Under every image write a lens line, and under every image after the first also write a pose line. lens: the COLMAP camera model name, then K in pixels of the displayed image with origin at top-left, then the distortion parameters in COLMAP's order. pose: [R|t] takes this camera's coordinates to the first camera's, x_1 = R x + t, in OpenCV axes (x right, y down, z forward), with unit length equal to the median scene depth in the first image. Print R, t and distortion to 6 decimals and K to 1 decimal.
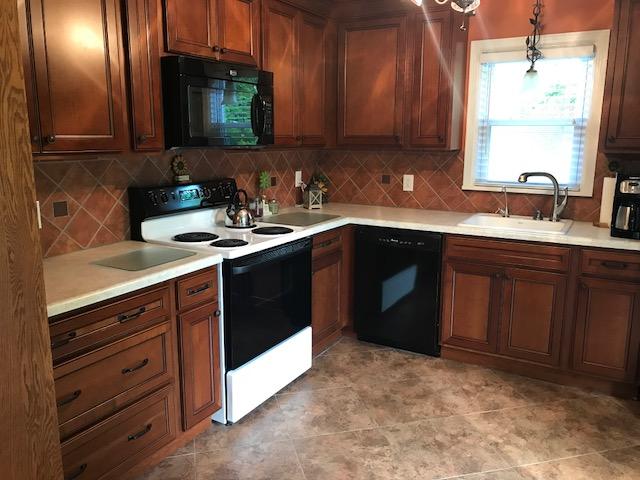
lens RADIAL K [[519.3, 0, 325.6], [0, 519.3, 239.7], [0, 0, 1]] dist [0.023397, -0.025490]
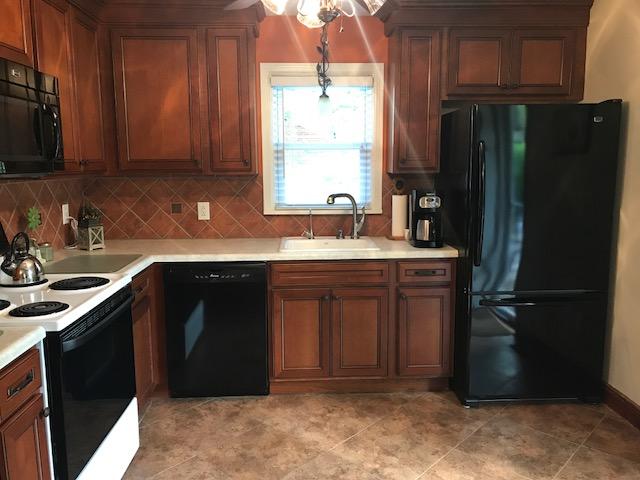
lens RADIAL K [[519.3, 0, 318.9], [0, 519.3, 237.8], [0, 0, 1]] dist [0.023397, -0.025490]
pose [[0.846595, -0.086375, 0.525182, -0.181304], [0.114108, 0.993255, -0.020585, -0.025042], [-0.519862, 0.077355, 0.850741, 0.147850]]
